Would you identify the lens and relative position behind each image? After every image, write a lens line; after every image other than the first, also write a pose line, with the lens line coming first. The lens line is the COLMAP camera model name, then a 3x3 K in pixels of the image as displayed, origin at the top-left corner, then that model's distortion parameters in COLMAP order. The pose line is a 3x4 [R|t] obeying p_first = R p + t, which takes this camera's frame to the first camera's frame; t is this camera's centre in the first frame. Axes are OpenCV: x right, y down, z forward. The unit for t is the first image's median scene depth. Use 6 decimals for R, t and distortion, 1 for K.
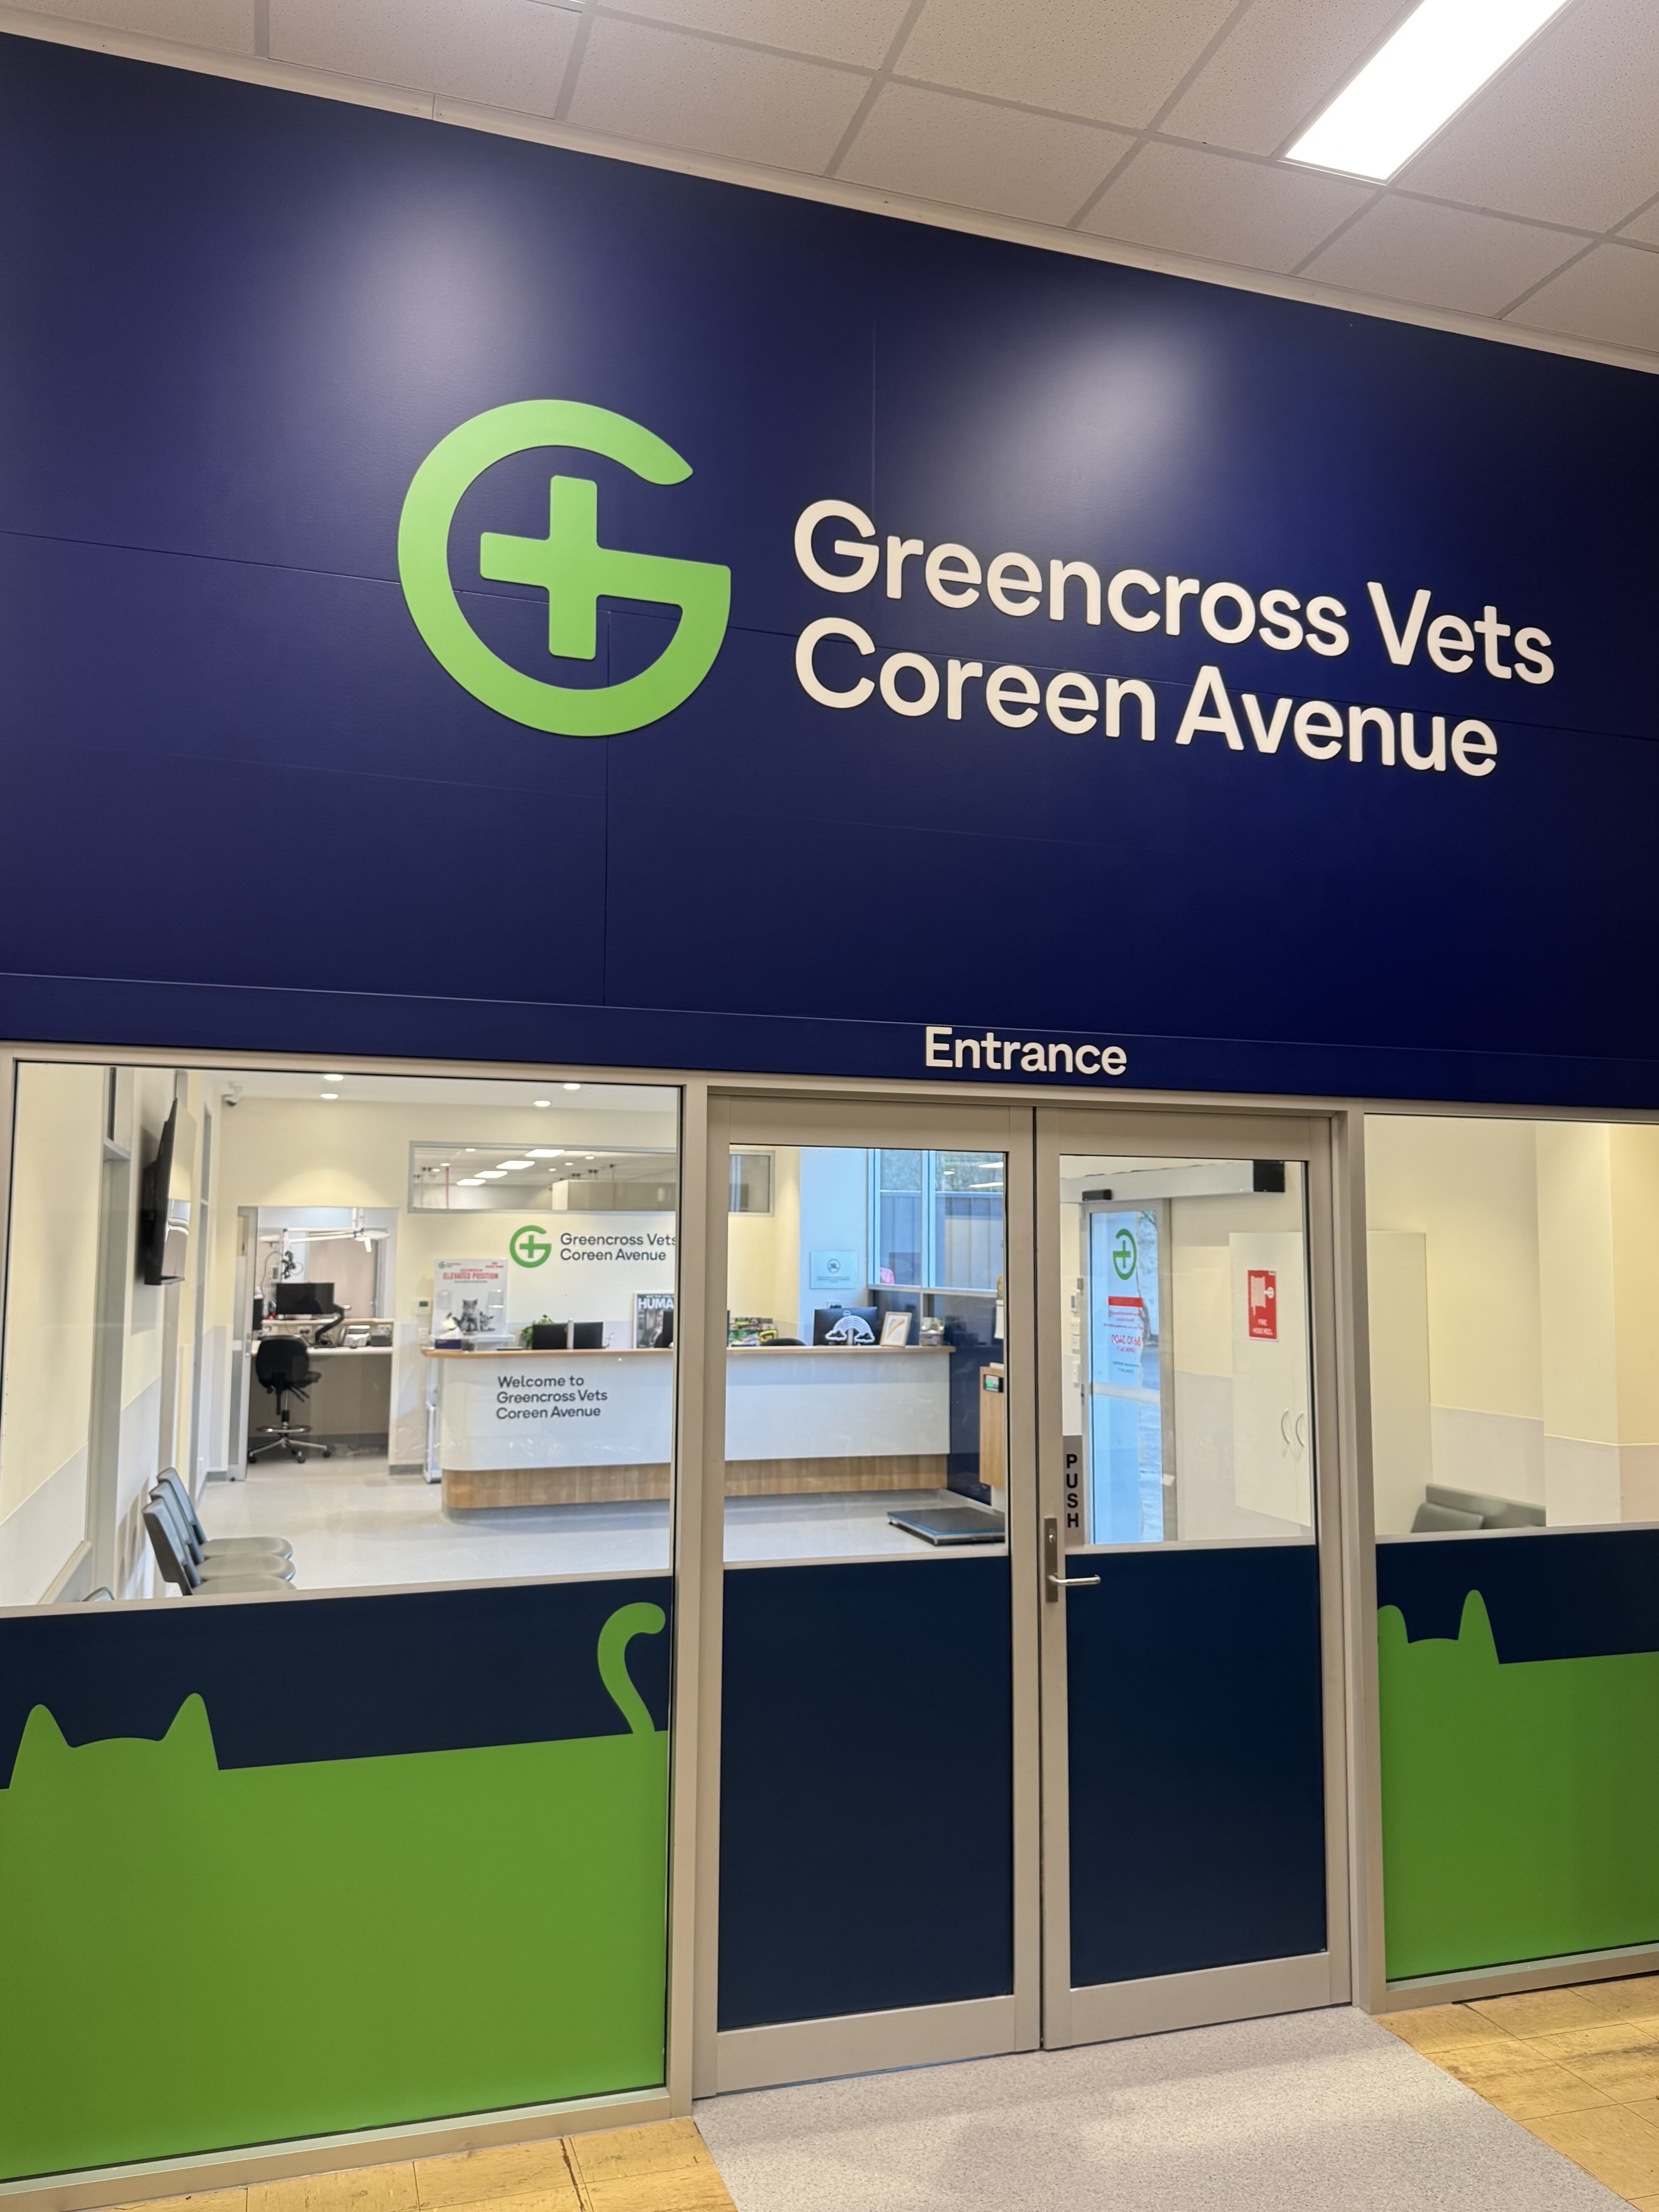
lens RADIAL K [[1560.0, 0, 822.5], [0, 1560.0, 1112.4], [0, 0, 1]] dist [0.087345, 0.001497]
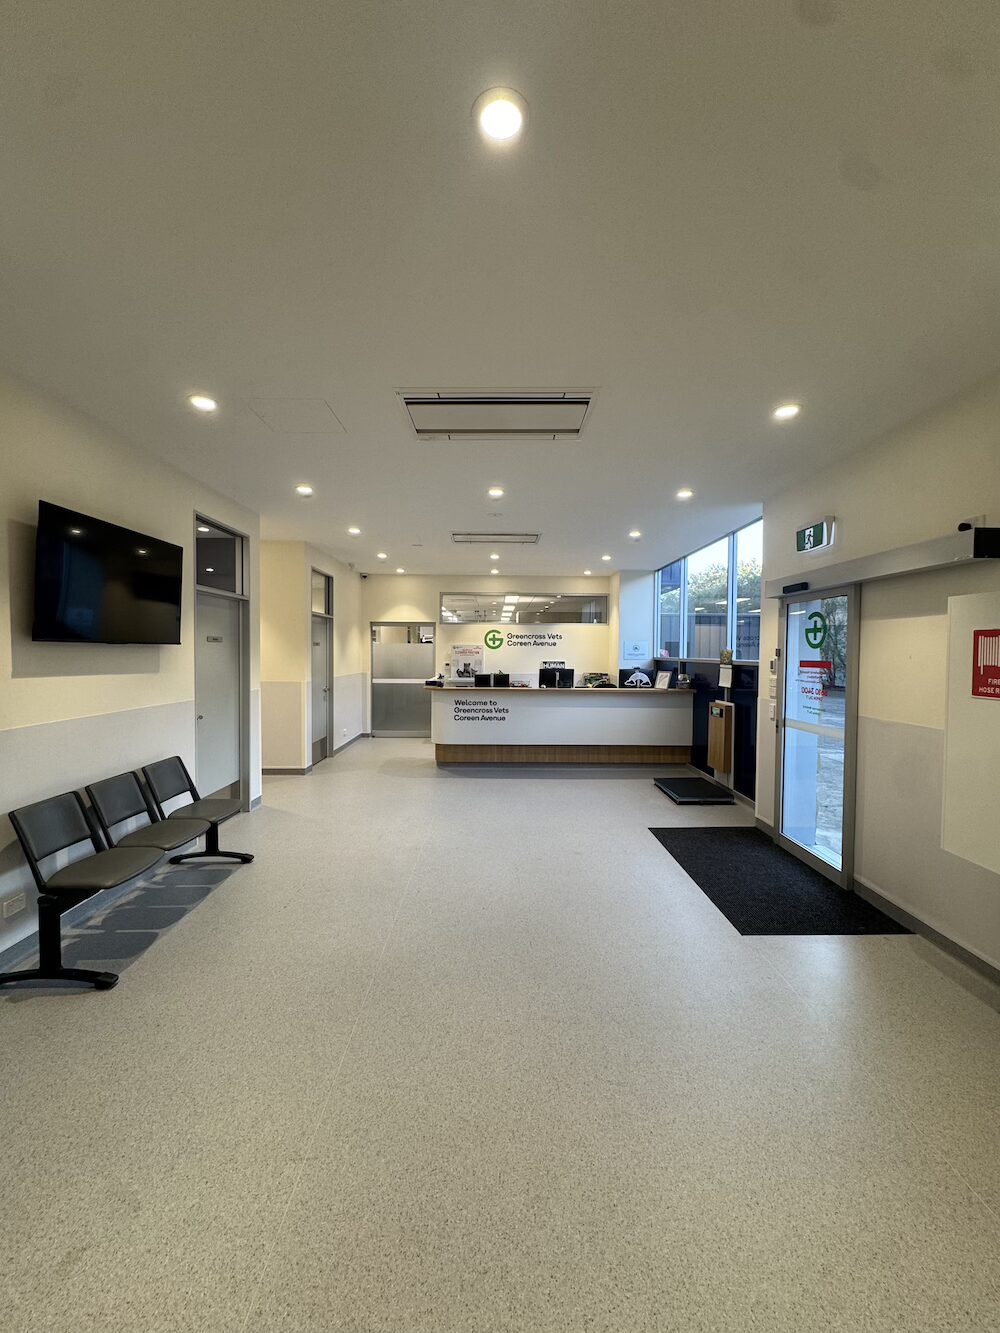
lens RADIAL K [[531.4, 0, 506.2], [0, 531.4, 661.7], [0, 0, 1]] dist [0.013608, 0.000573]
pose [[0.959794, 0.006935, -0.280620, 0.044973], [0.023718, 0.994116, 0.105689, 0.044348], [0.279702, -0.108096, 0.953982, 0.336790]]
